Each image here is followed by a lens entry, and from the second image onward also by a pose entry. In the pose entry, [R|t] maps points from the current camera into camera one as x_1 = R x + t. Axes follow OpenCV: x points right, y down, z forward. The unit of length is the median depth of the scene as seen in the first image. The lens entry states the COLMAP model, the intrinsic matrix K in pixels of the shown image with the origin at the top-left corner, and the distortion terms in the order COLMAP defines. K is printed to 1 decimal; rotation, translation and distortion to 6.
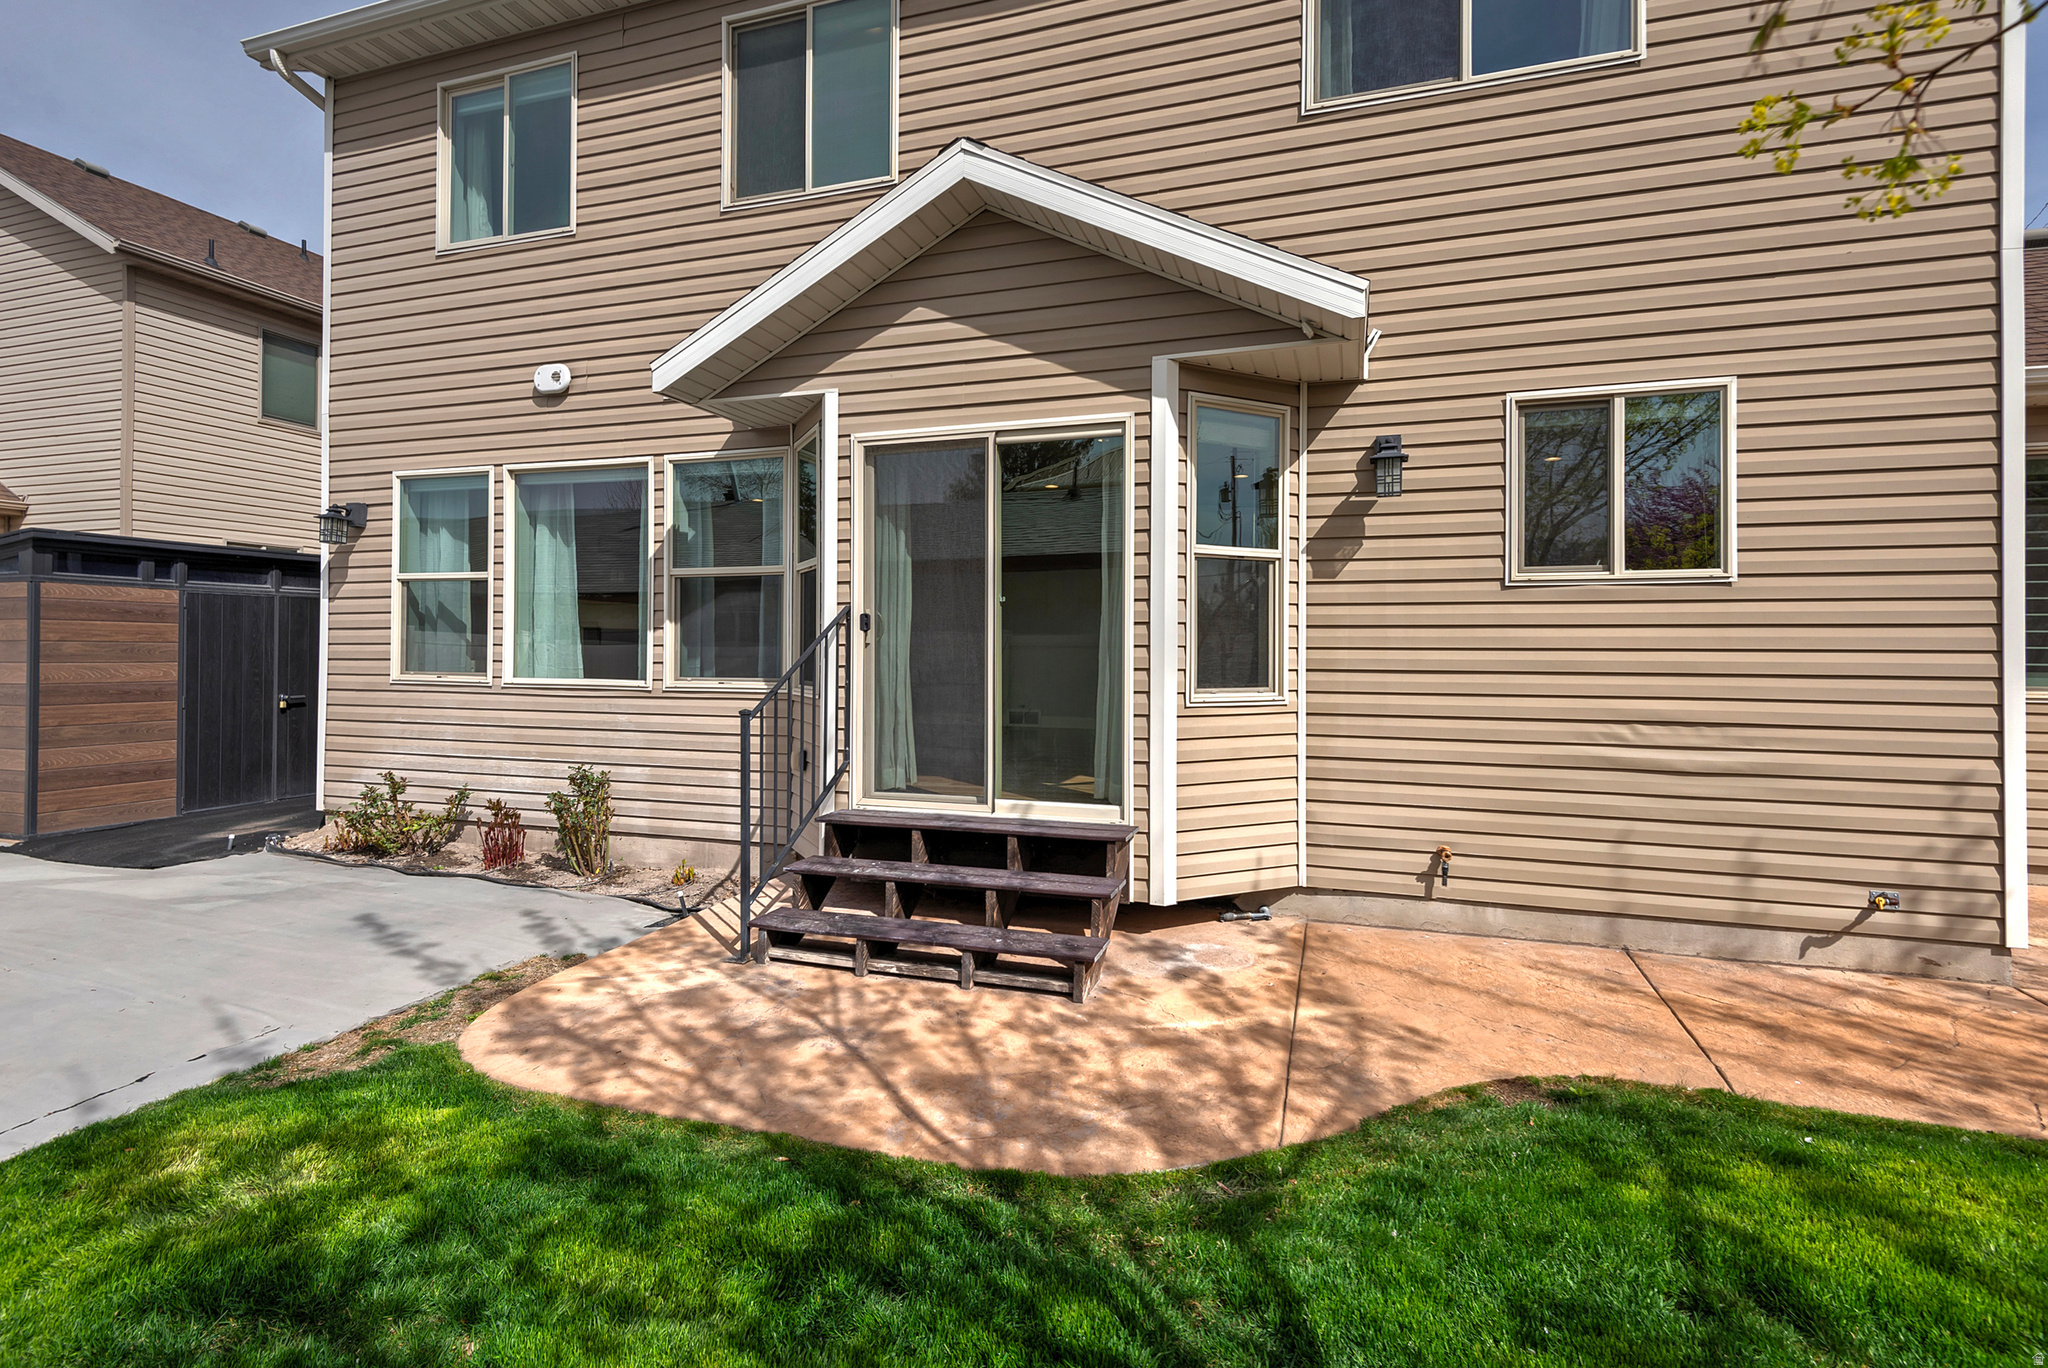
lens RADIAL K [[944.9, 0, 1047.7], [0, 944.9, 630.7], [0, 0, 1]] dist [0.002423, 0.000096]
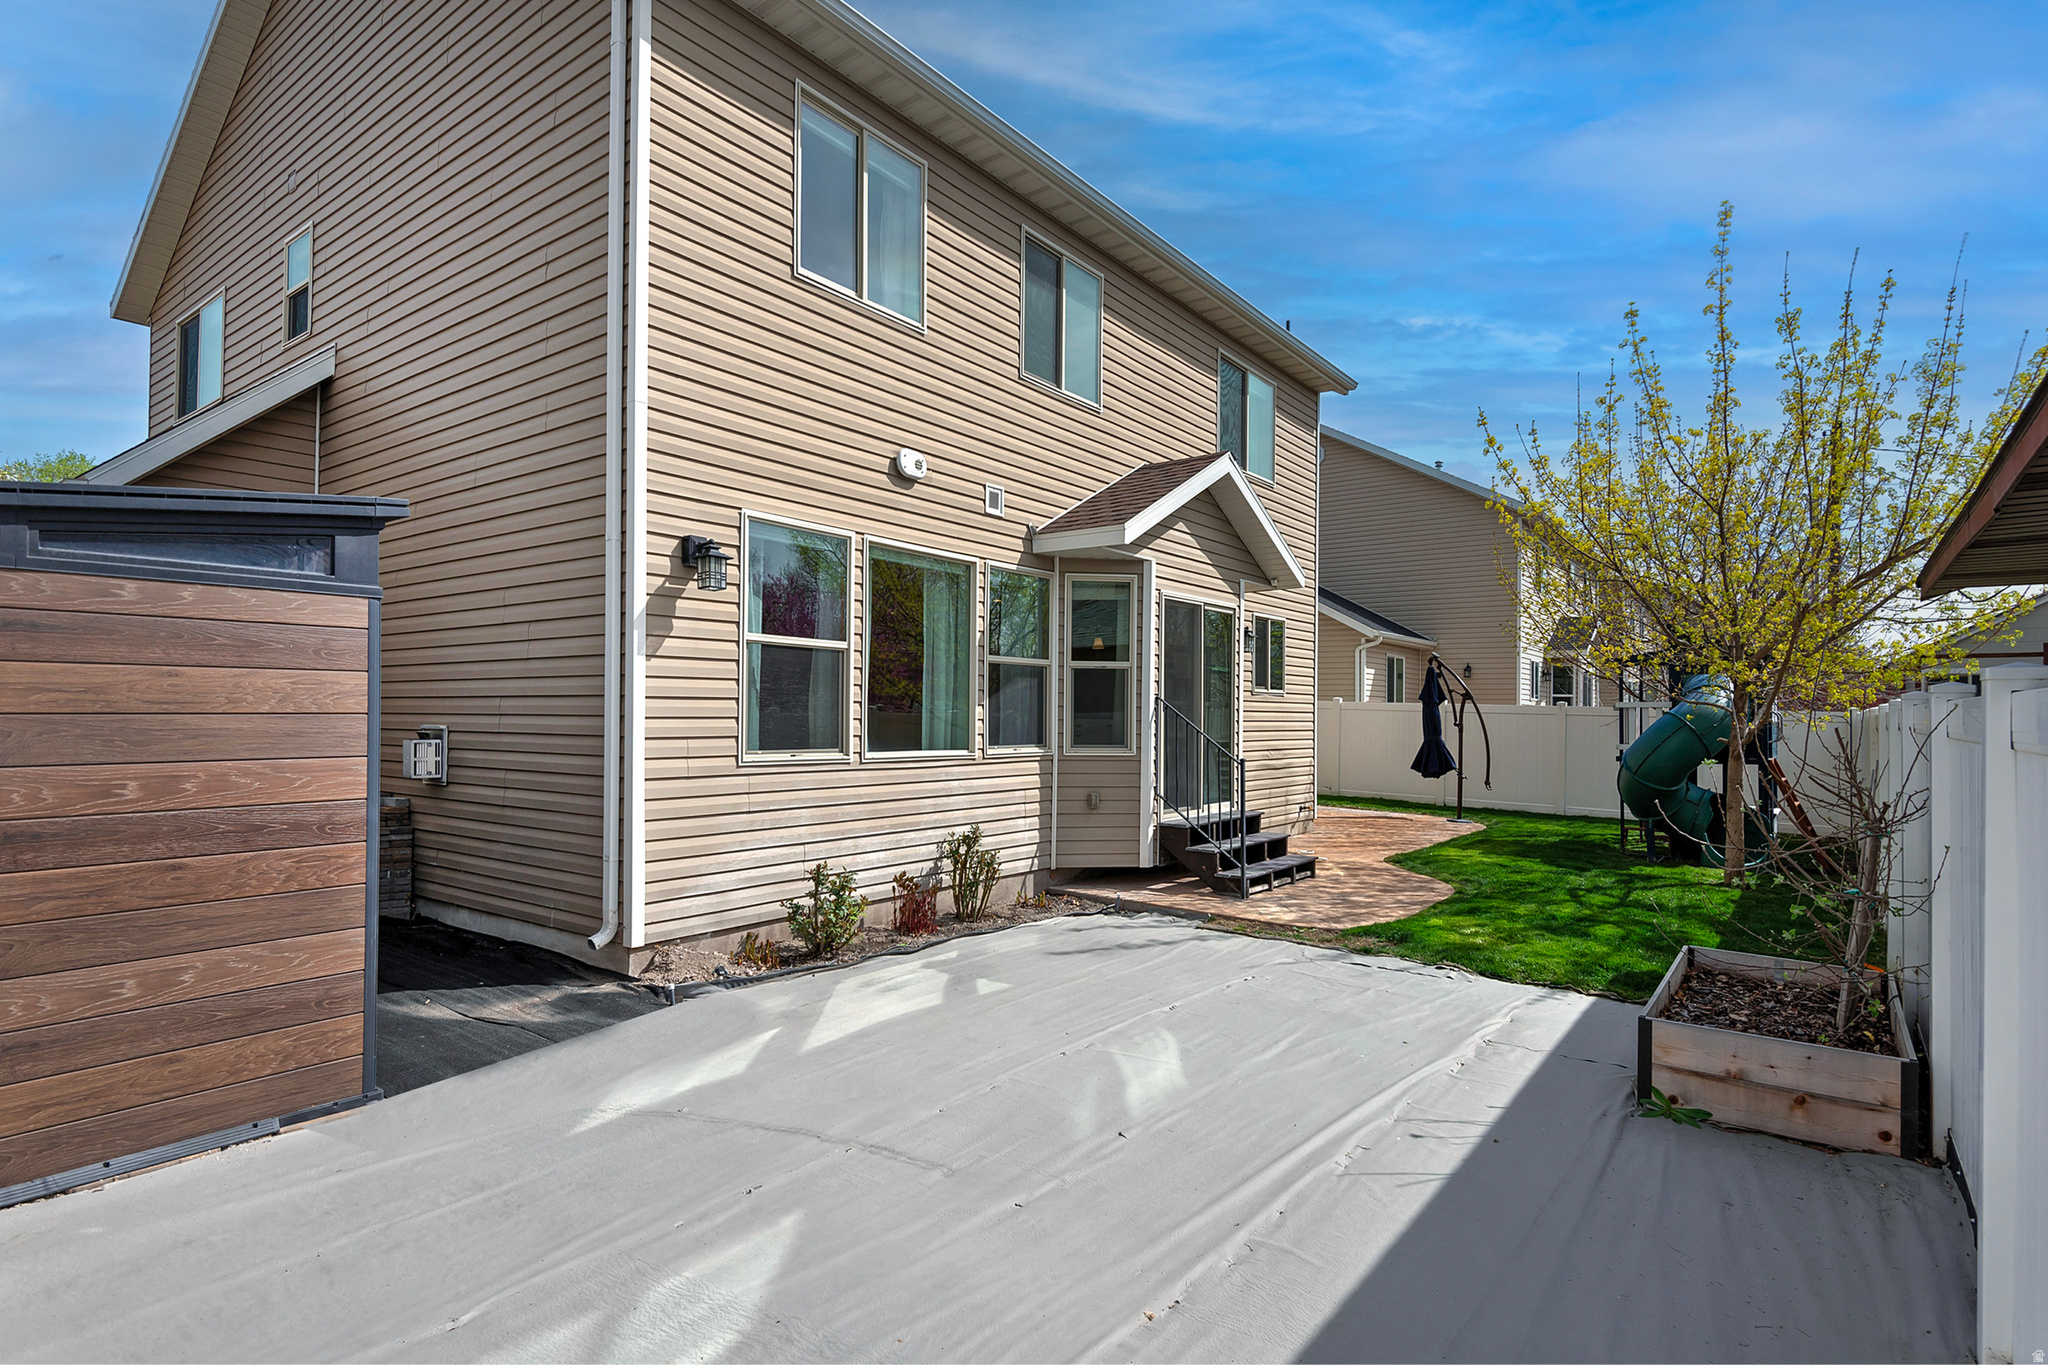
lens RADIAL K [[1038.0, 0, 1017.1], [0, 1038.0, 695.6], [0, 0, 1]] dist [0.006289, 0.000224]
pose [[0.337087, 0.020791, 0.941244, -1.602479], [-0.021251, 0.999669, -0.014471, 0.003222], [-0.941234, -0.015124, 0.337417, 0.512691]]
